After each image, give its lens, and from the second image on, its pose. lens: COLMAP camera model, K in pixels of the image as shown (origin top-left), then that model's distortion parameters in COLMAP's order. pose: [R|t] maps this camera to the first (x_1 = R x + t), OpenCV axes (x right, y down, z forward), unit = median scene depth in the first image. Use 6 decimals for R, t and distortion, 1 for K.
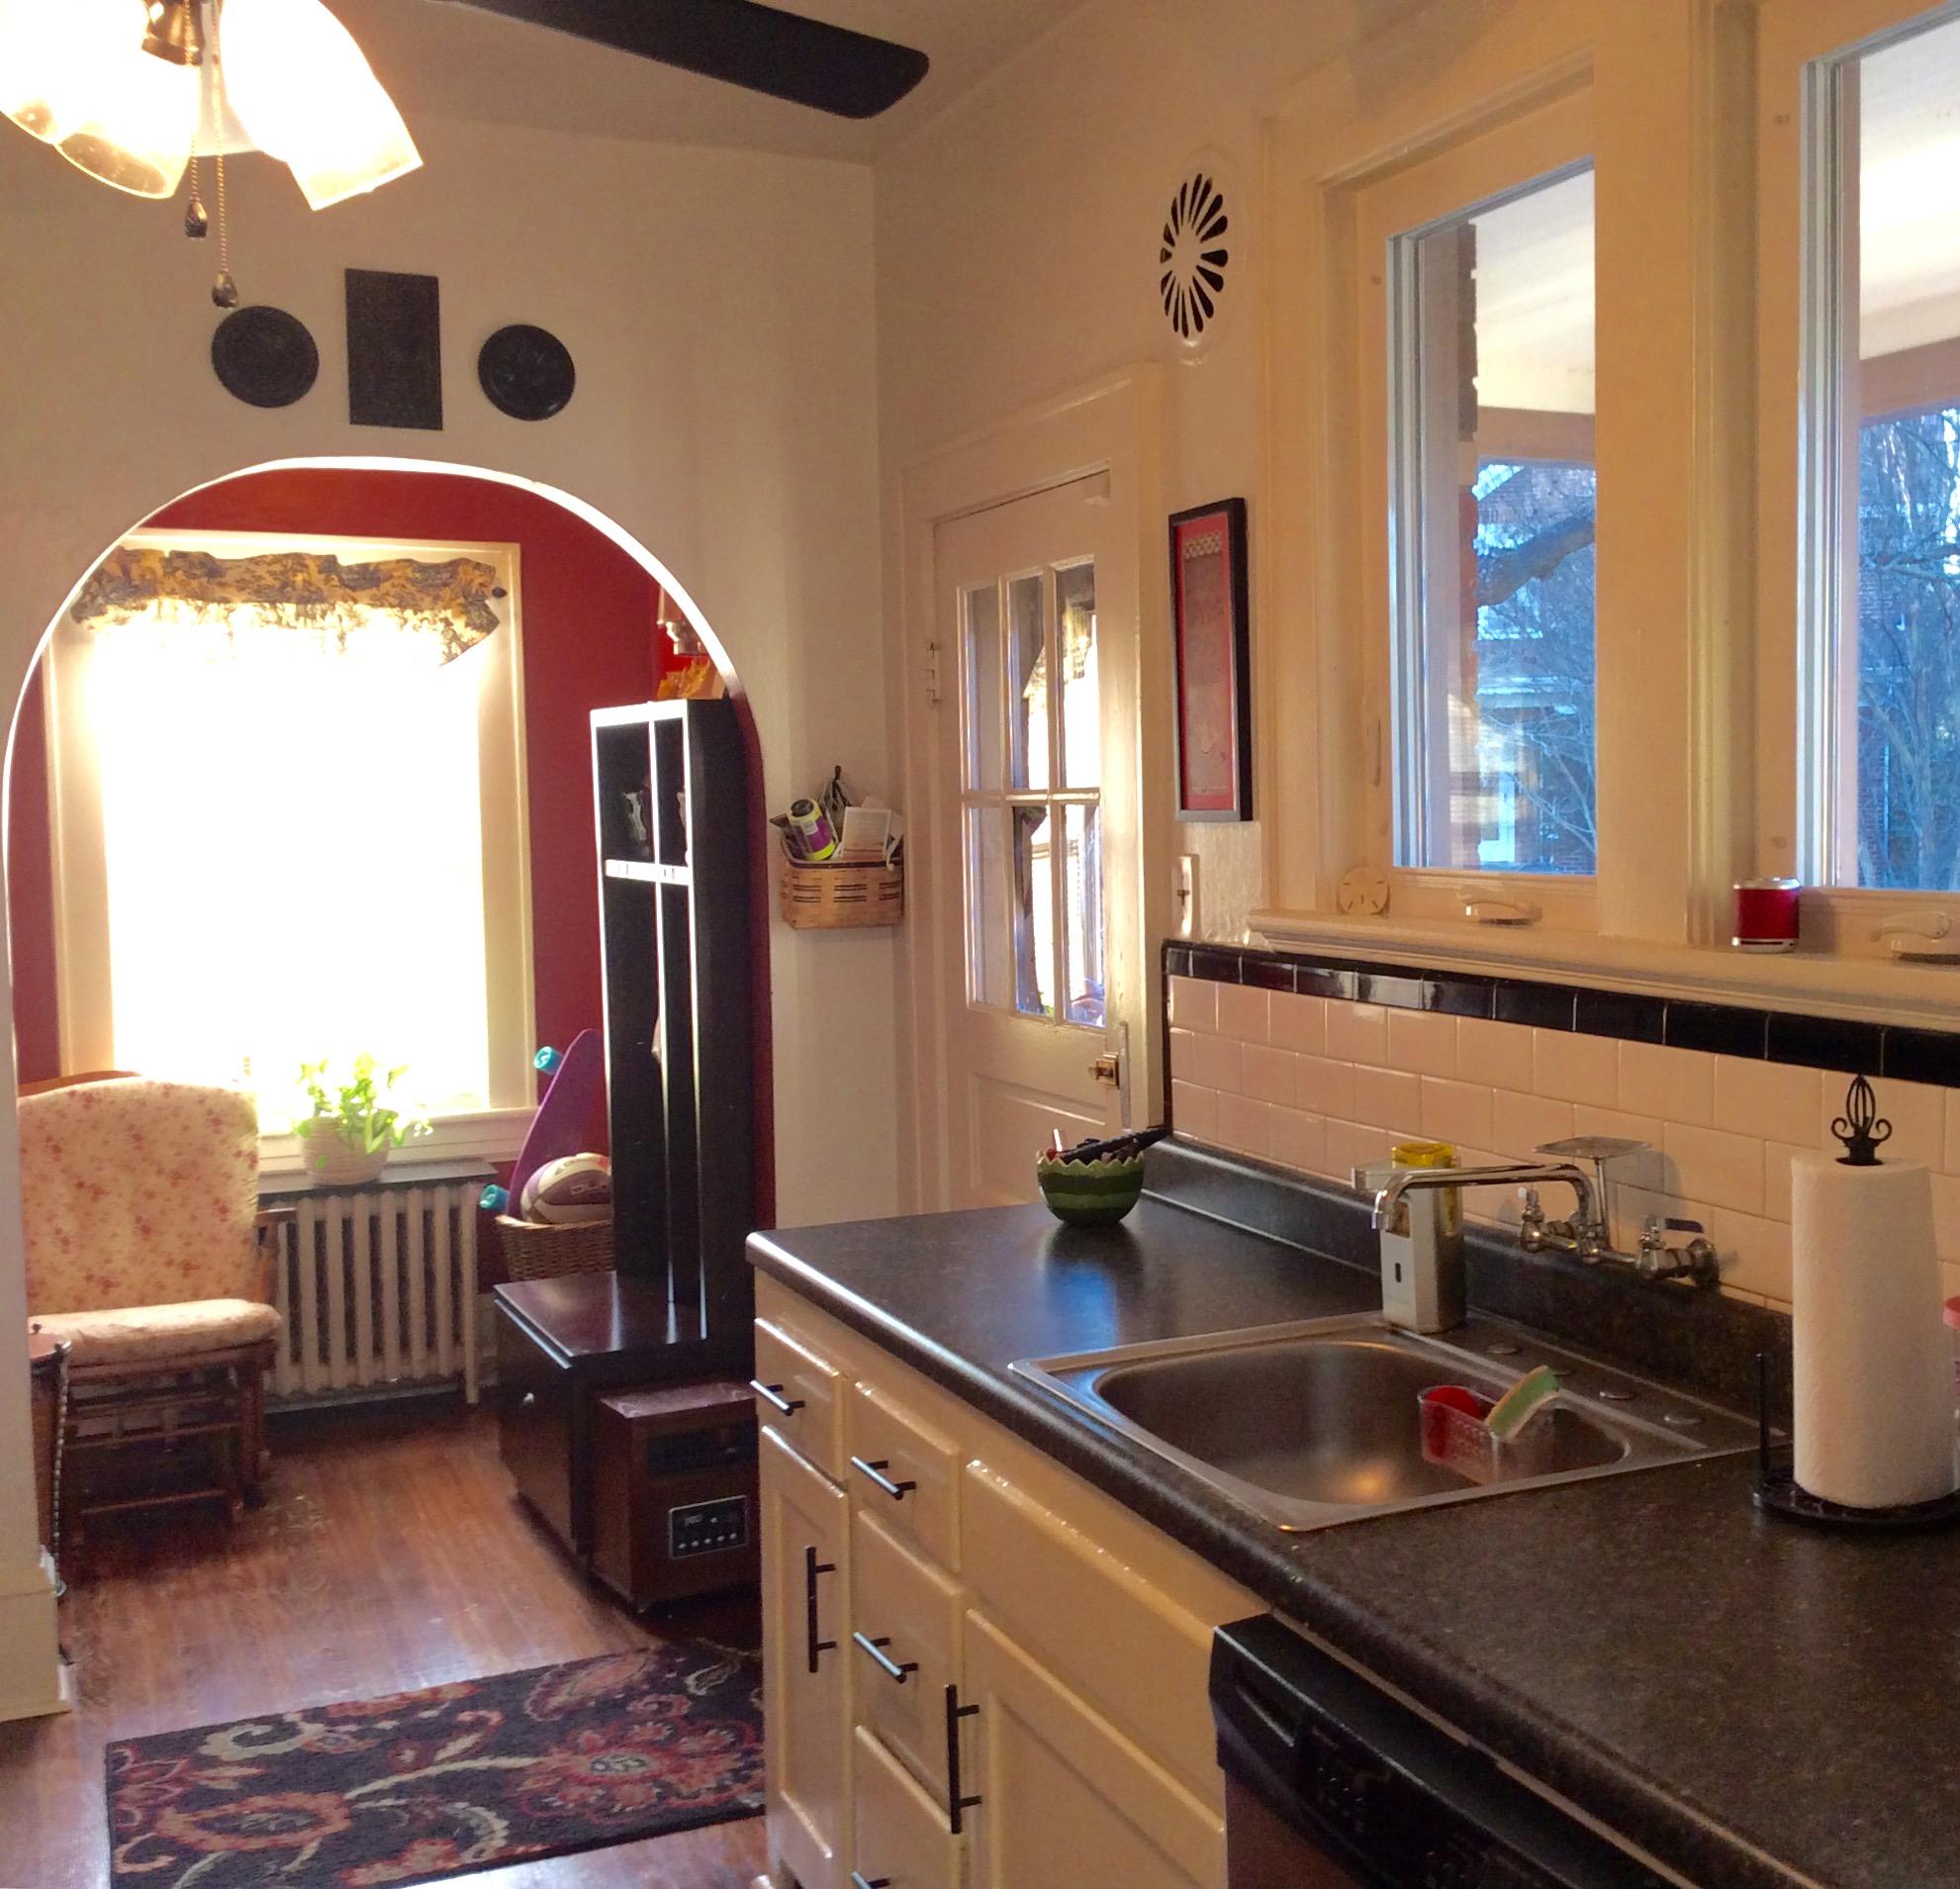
lens RADIAL K [[2362.7, 0, 1191.2], [0, 2362.7, 949.3], [0, 0, 1]] dist [0.145114, -0.267935]
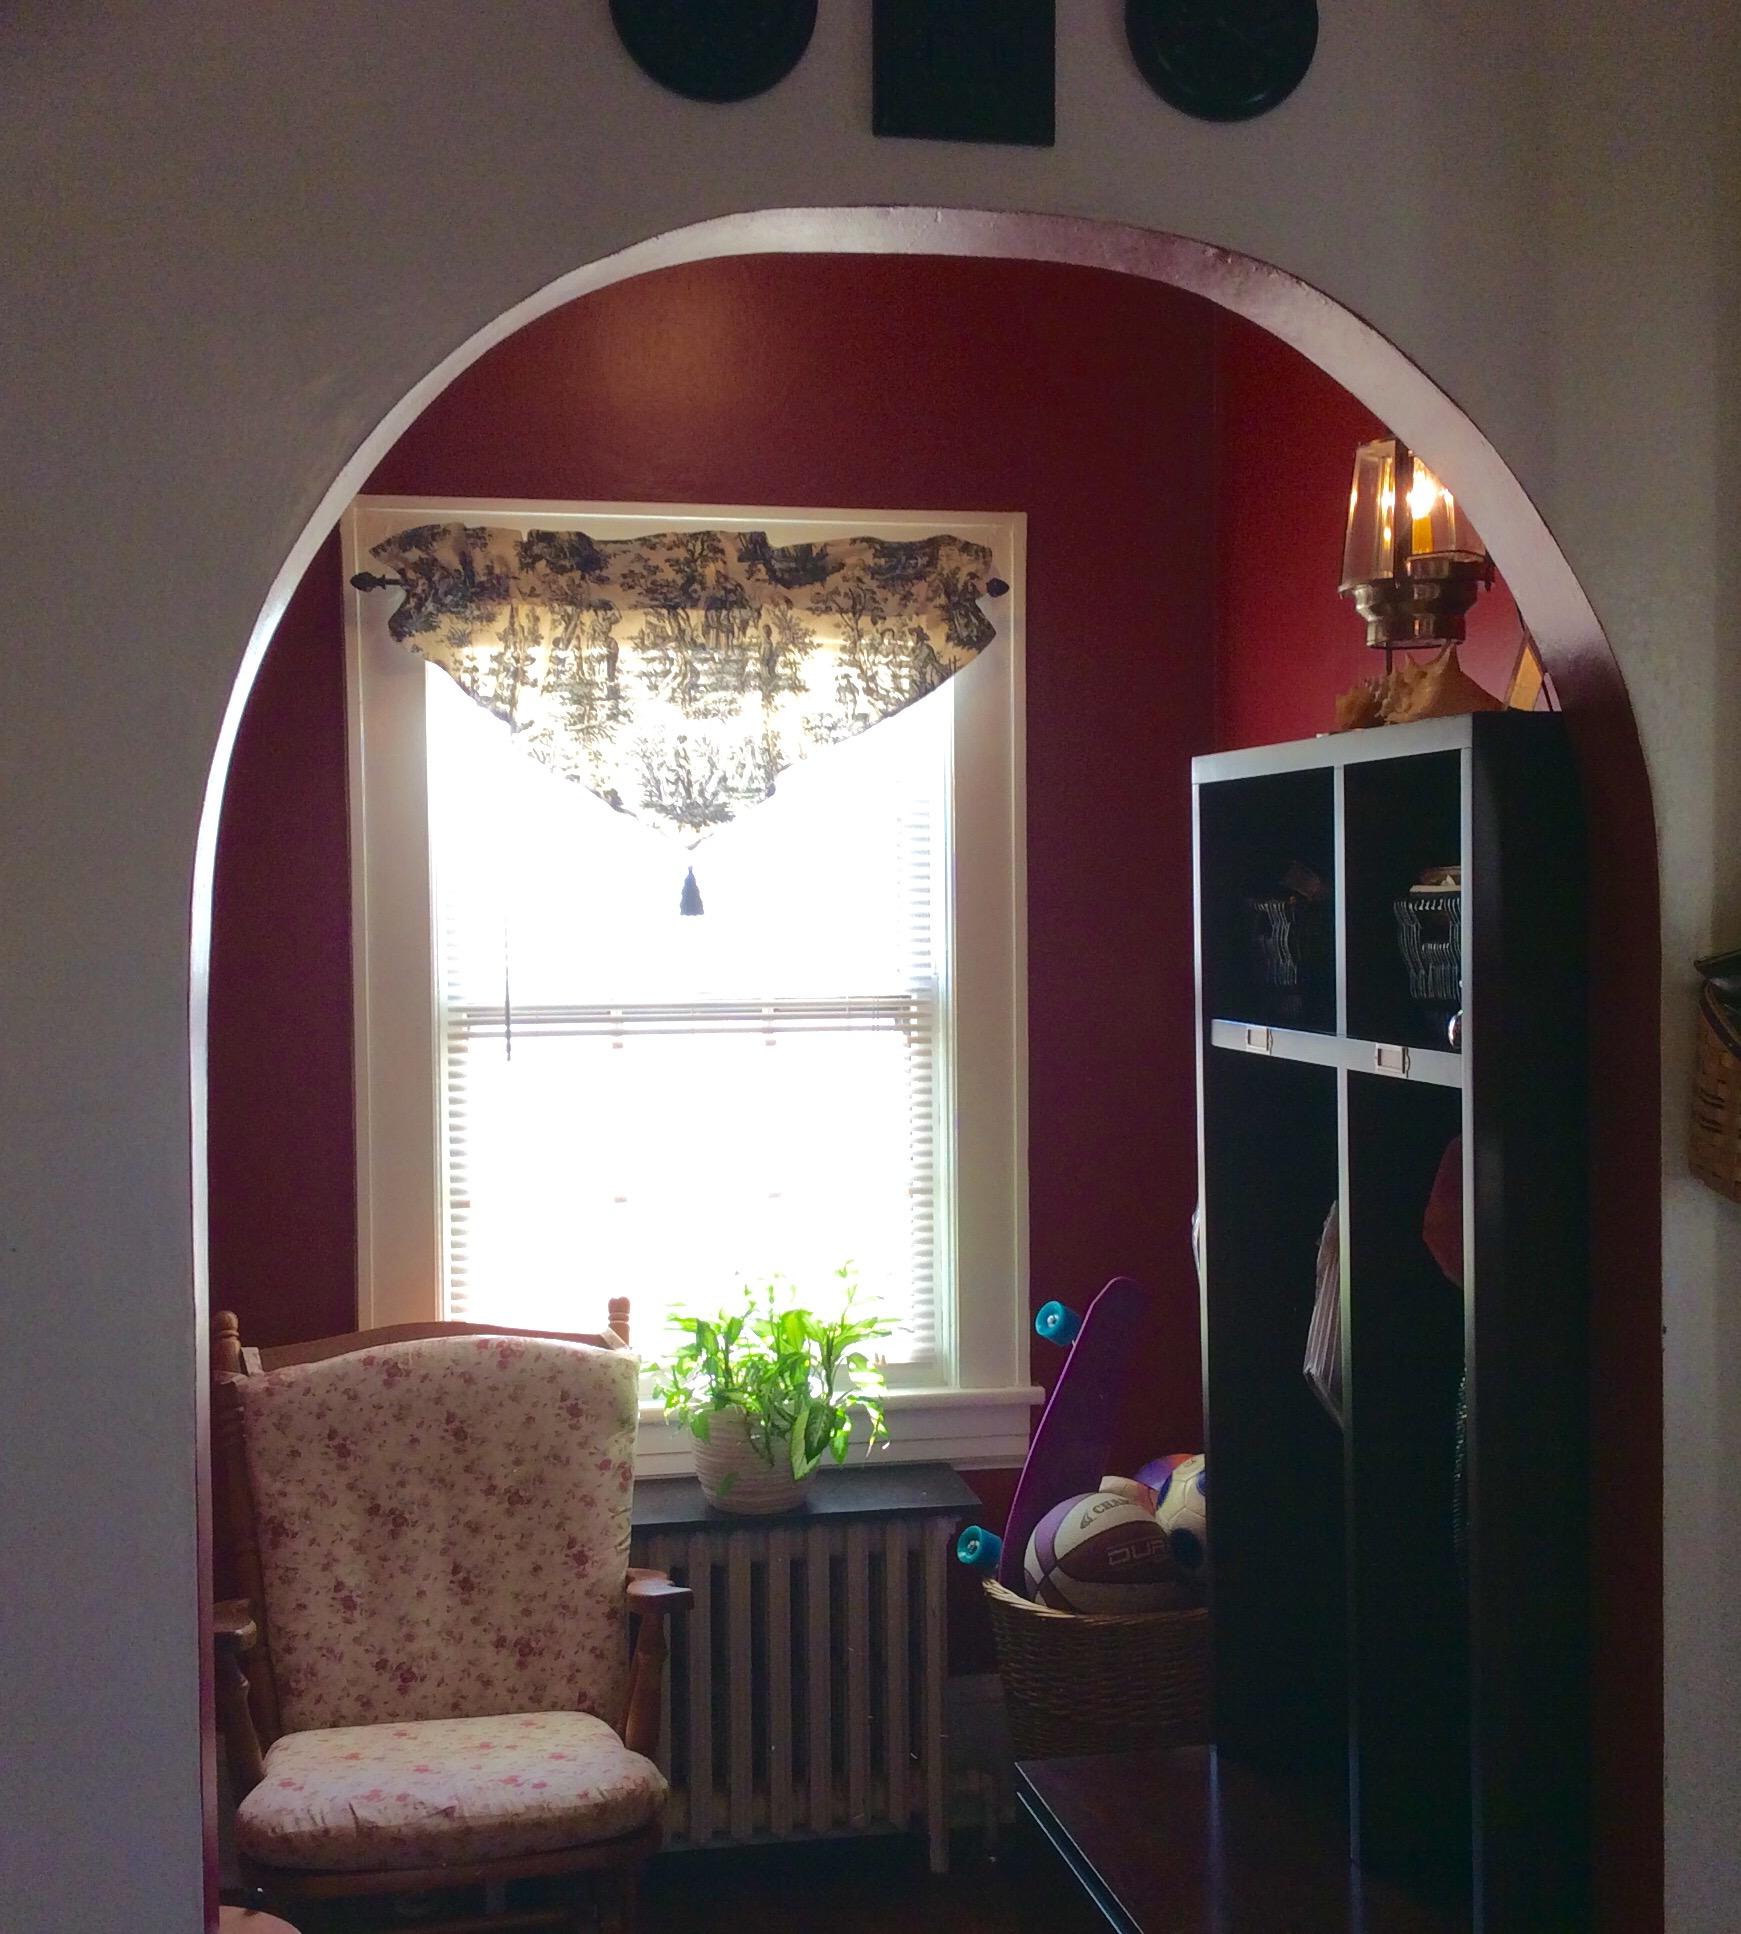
lens RADIAL K [[2401.9, 0, 871.4], [0, 2401.9, 994.7], [0, 0, 1]] dist [0.185639, -0.473563]
pose [[0.965746, 0.014603, -0.259079, -0.182099], [-0.020584, 0.999580, -0.020389, -0.030829], [0.258673, 0.025024, 0.965641, 0.439569]]
